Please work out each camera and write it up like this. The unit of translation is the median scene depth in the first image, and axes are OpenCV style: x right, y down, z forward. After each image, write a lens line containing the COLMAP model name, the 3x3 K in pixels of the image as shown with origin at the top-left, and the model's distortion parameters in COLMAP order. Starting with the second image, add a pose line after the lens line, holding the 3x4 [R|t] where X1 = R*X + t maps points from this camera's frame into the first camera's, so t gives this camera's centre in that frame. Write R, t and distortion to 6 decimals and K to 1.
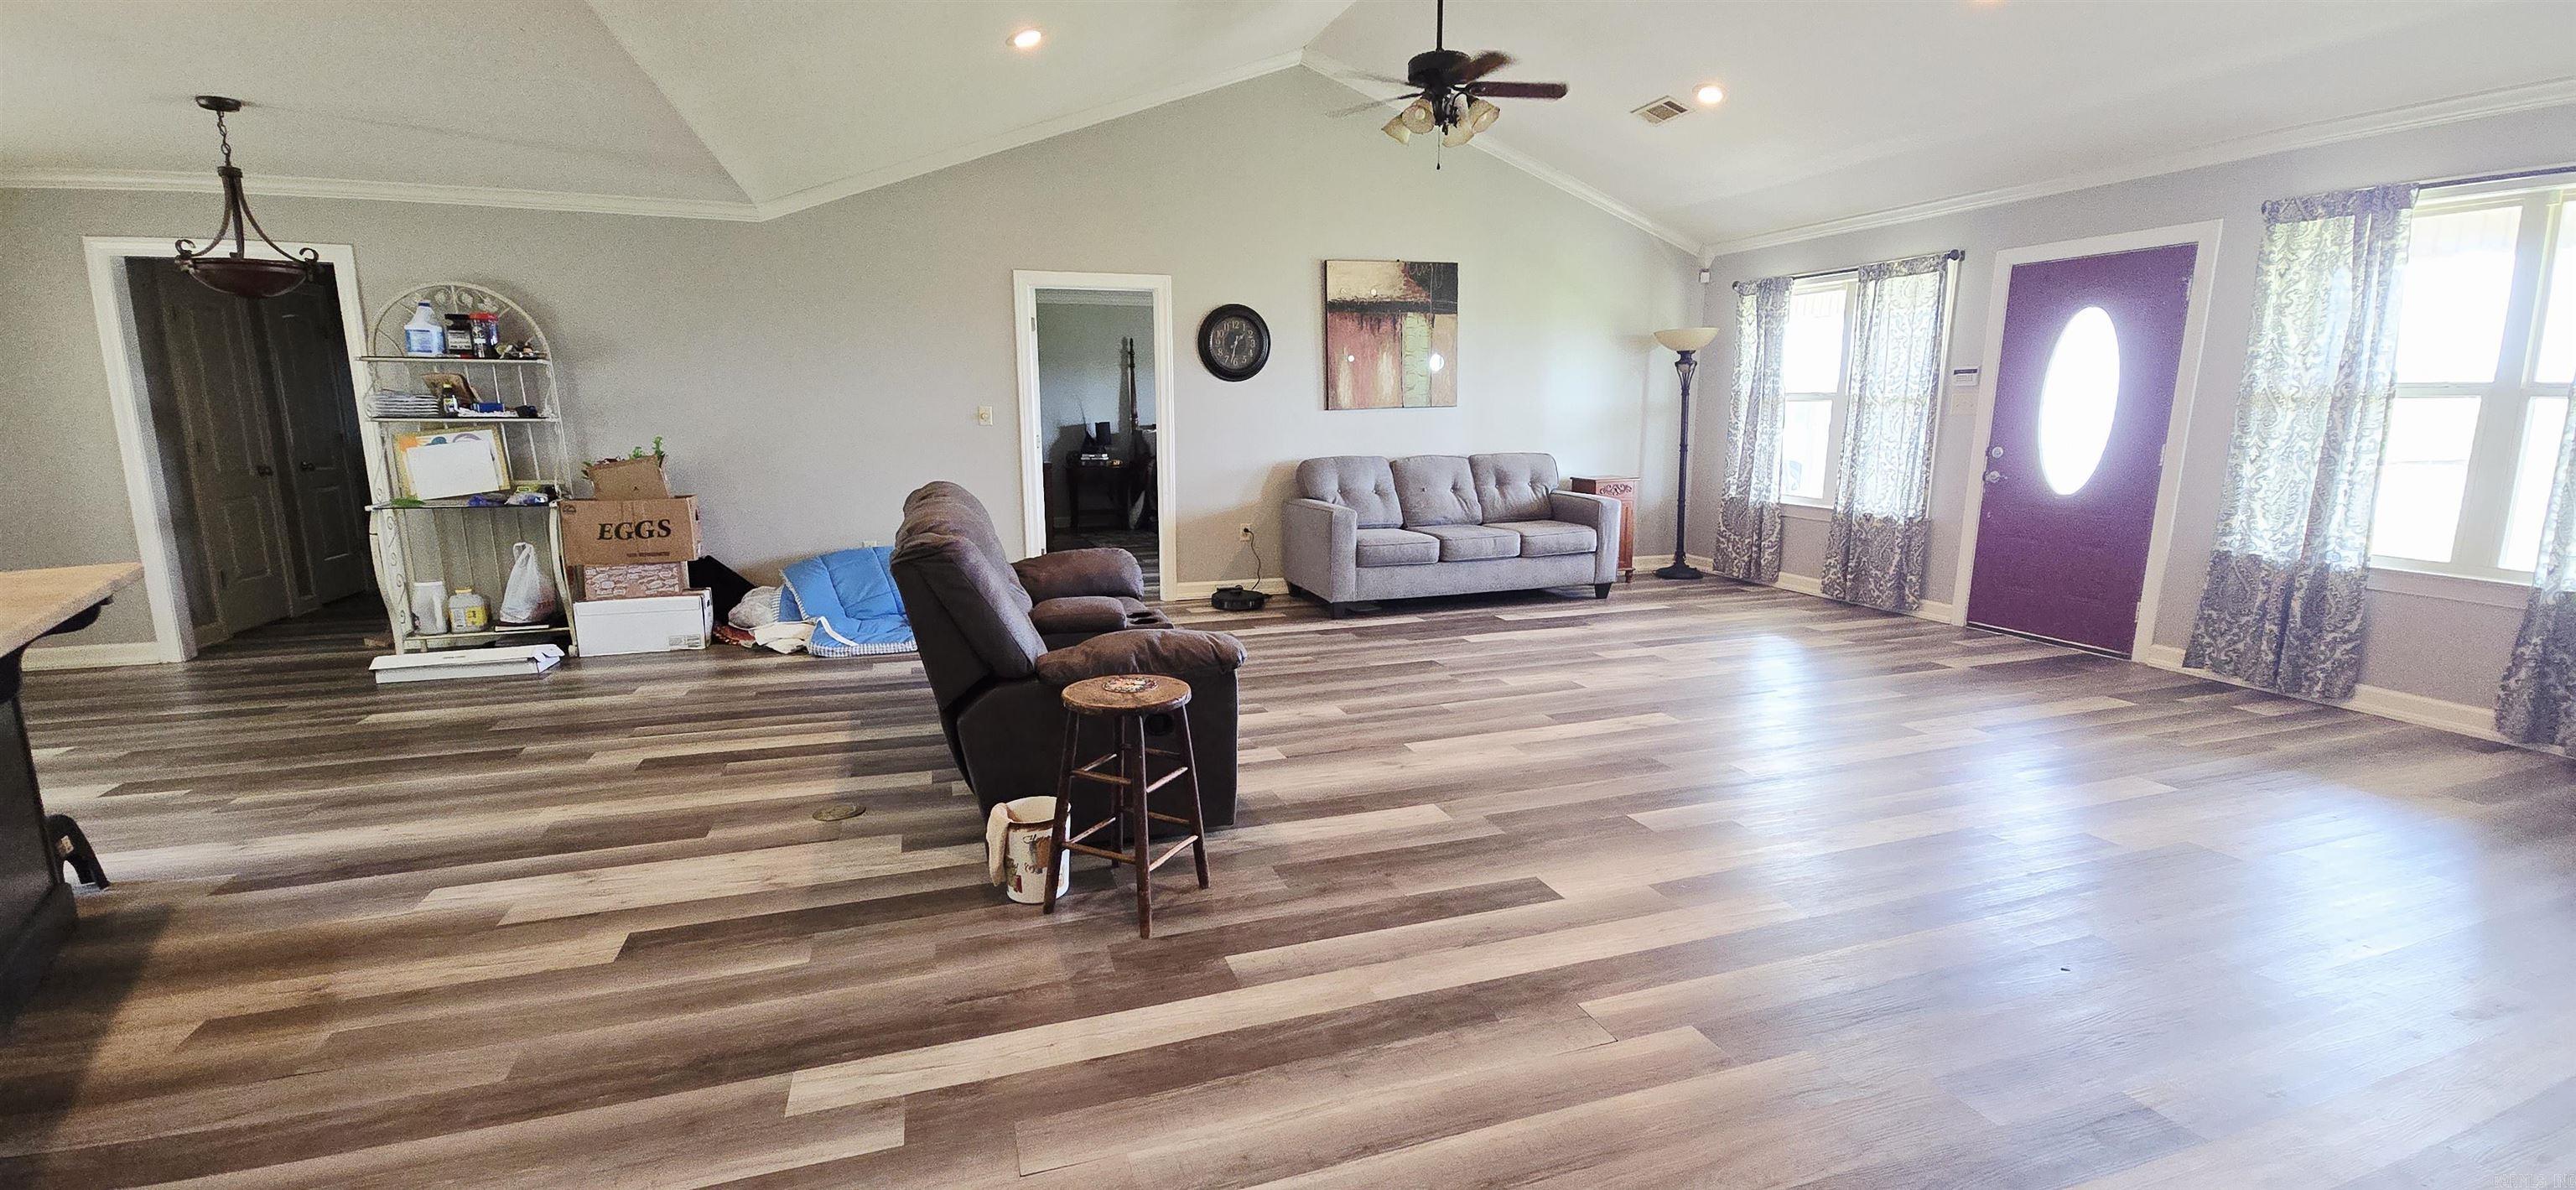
lens RADIAL K [[1055.2, 0, 1288.0], [0, 1055.2, 595.0], [0, 0, 1]] dist [-0.001043, -0.000461]
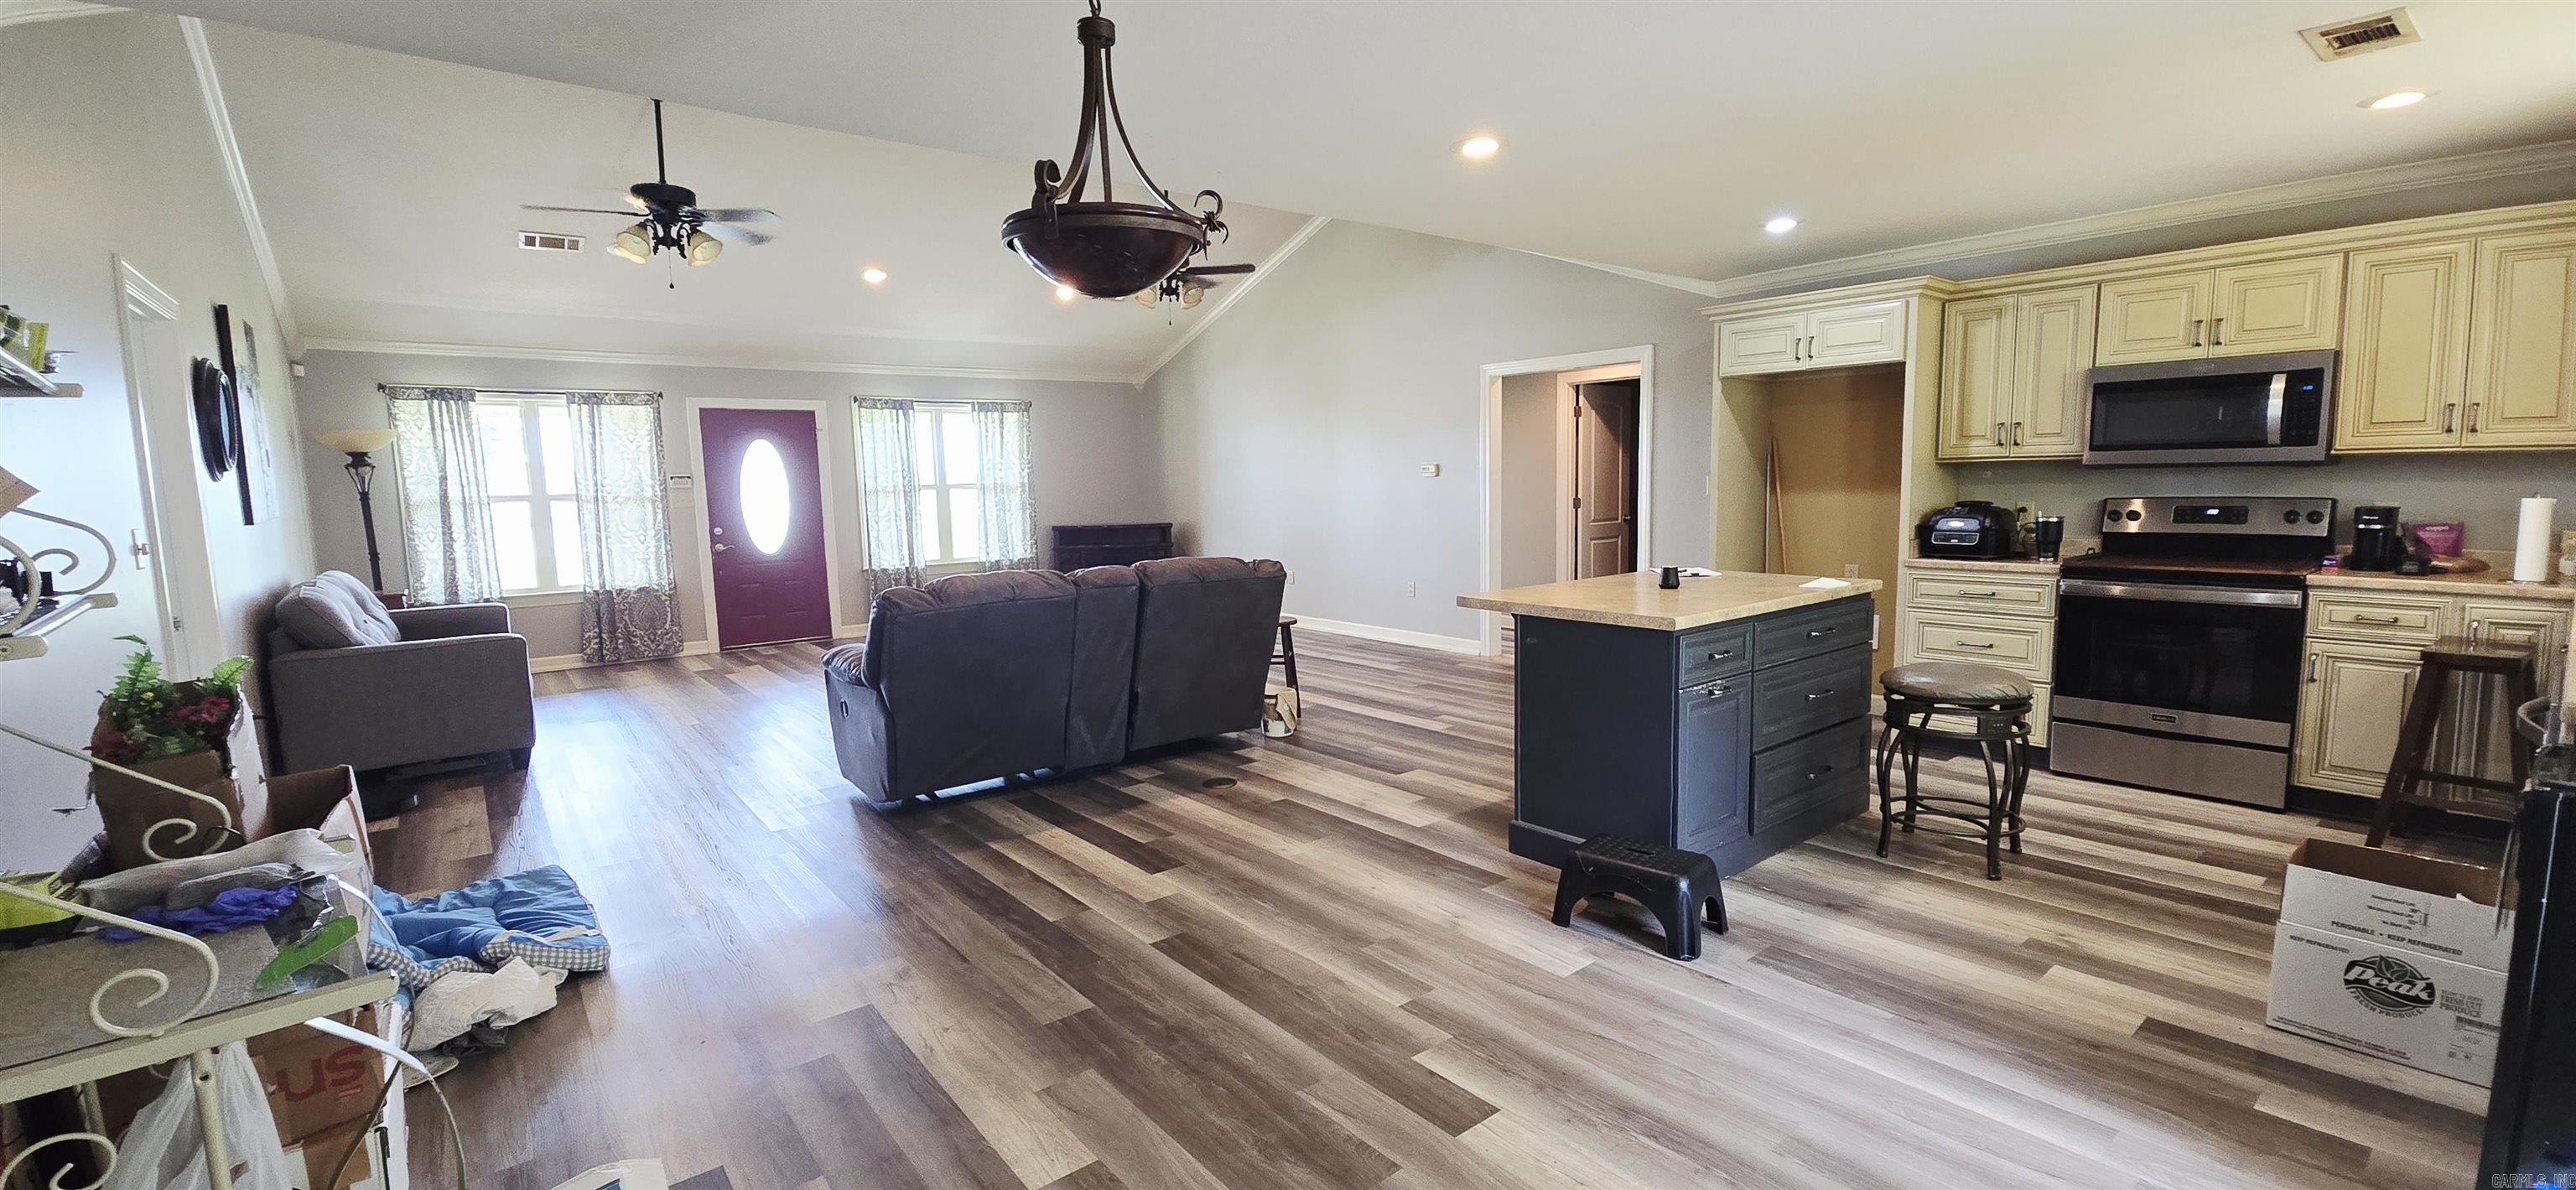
lens RADIAL K [[1055.2, 0, 1288.0], [0, 1055.2, 595.0], [0, 0, 1]] dist [-0.001043, -0.000461]
pose [[-0.346797, -0.094323, 0.933185, -1.502415], [0.191318, 0.966899, 0.168830, -0.218556], [-0.918220, 0.237085, -0.317272, 1.129107]]
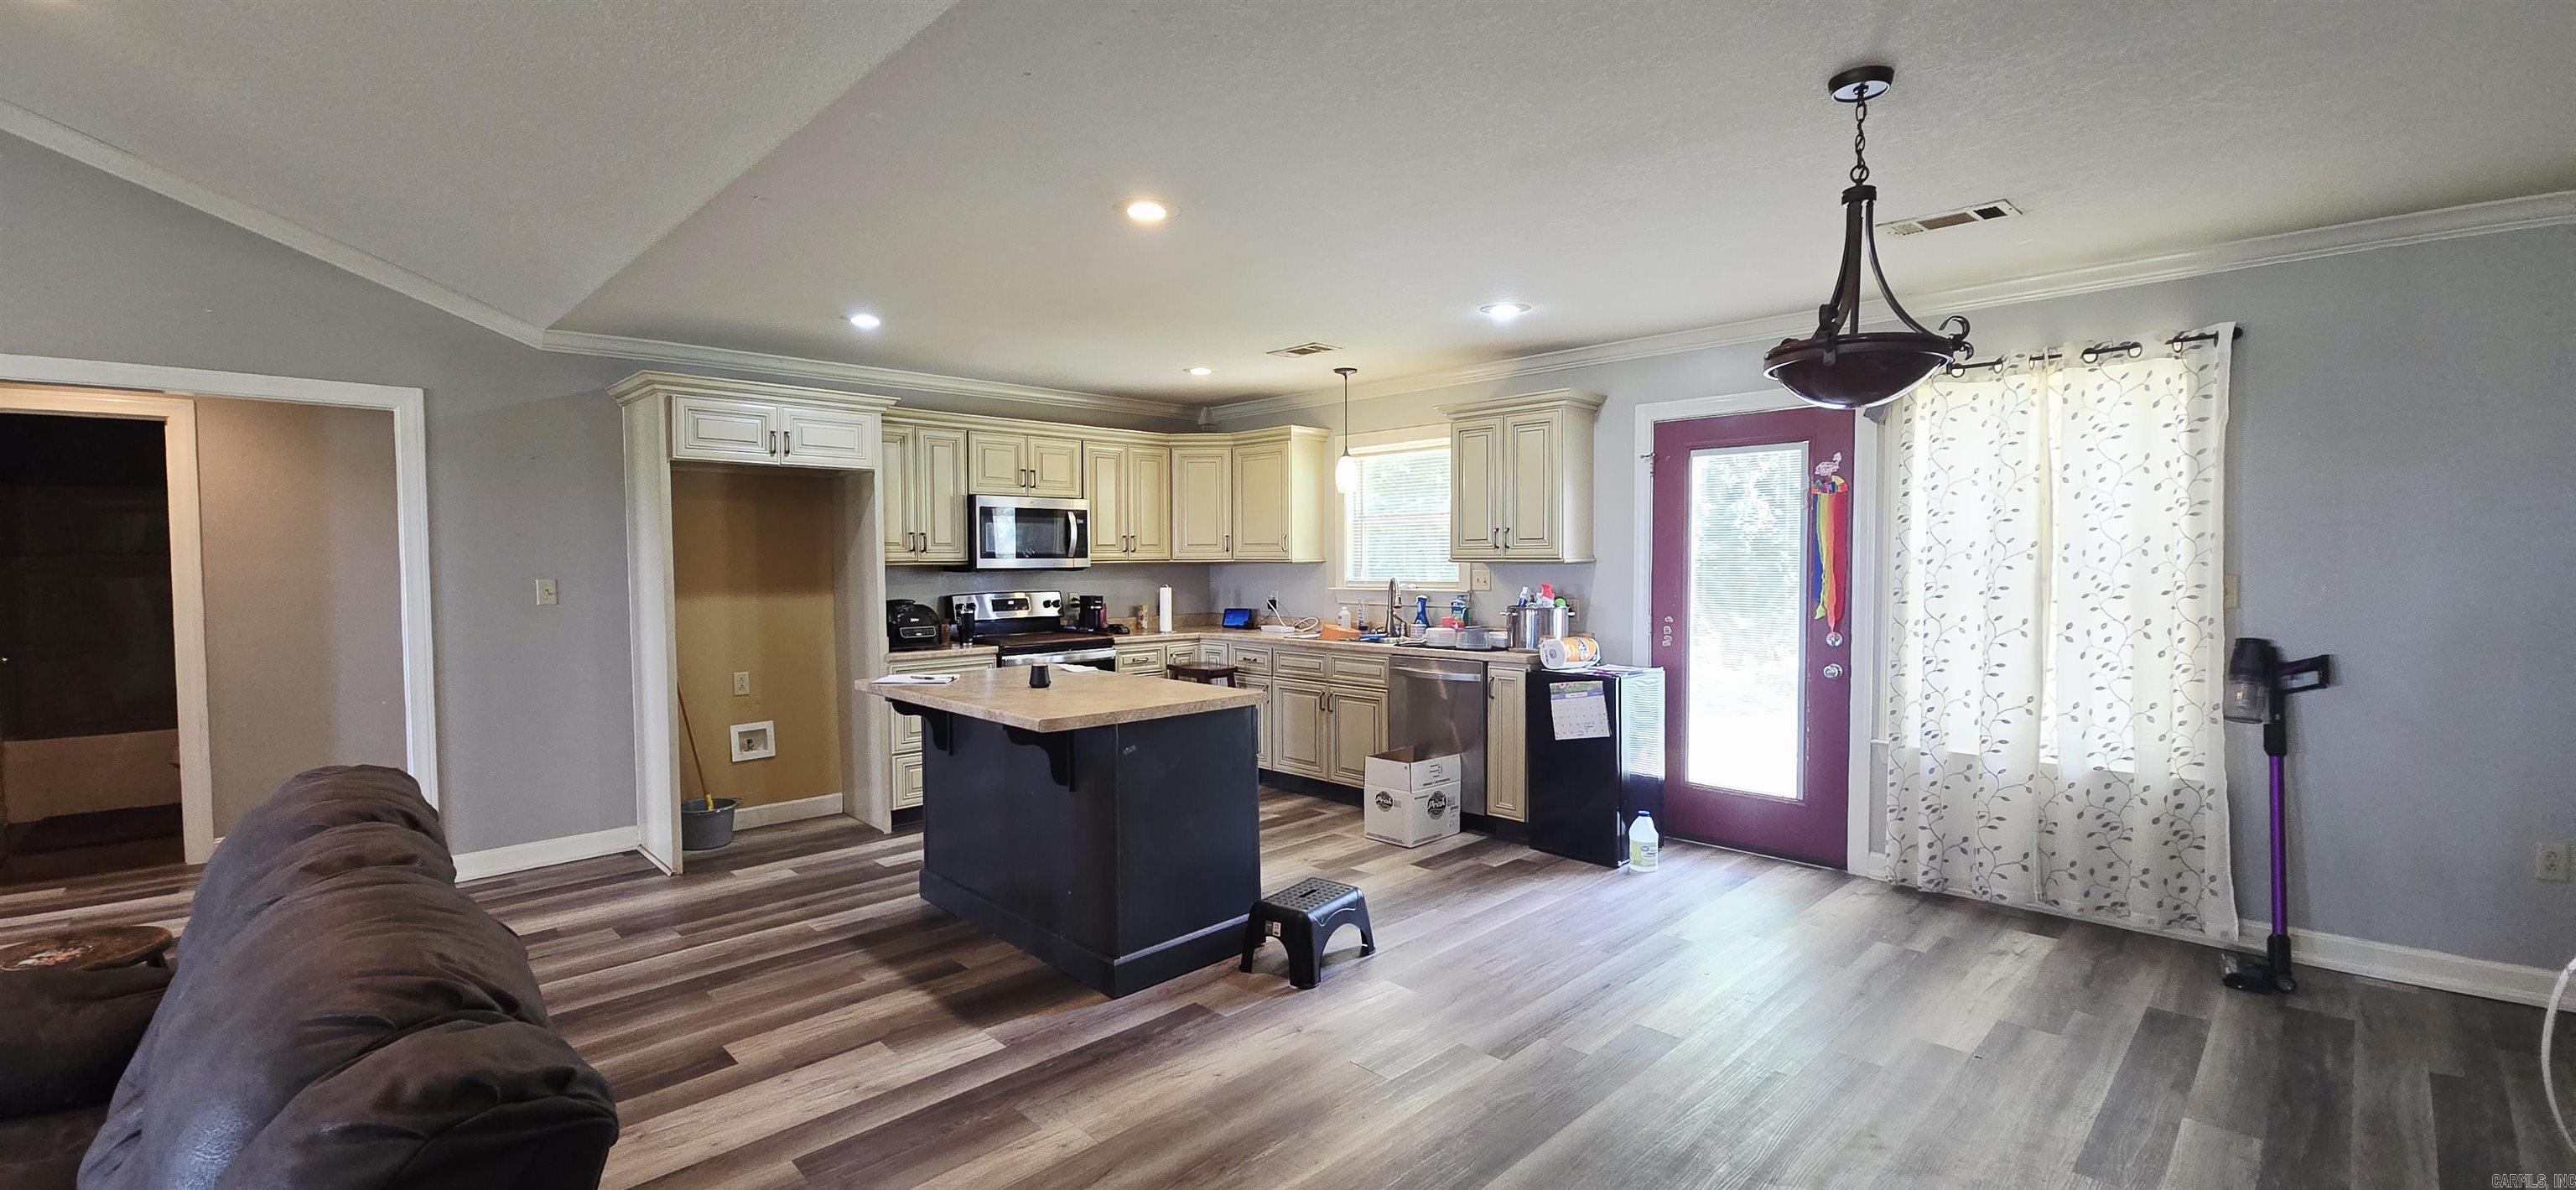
lens RADIAL K [[1042.9, 0, 1288.0], [0, 1042.9, 595.0], [0, 0, 1]] dist [0.000091, -0.000060]
pose [[-0.898648, 0.023983, -0.438014, -0.454025], [-0.070675, 0.977544, 0.198525, -0.281461], [0.432939, 0.209361, -0.876773, 1.417152]]
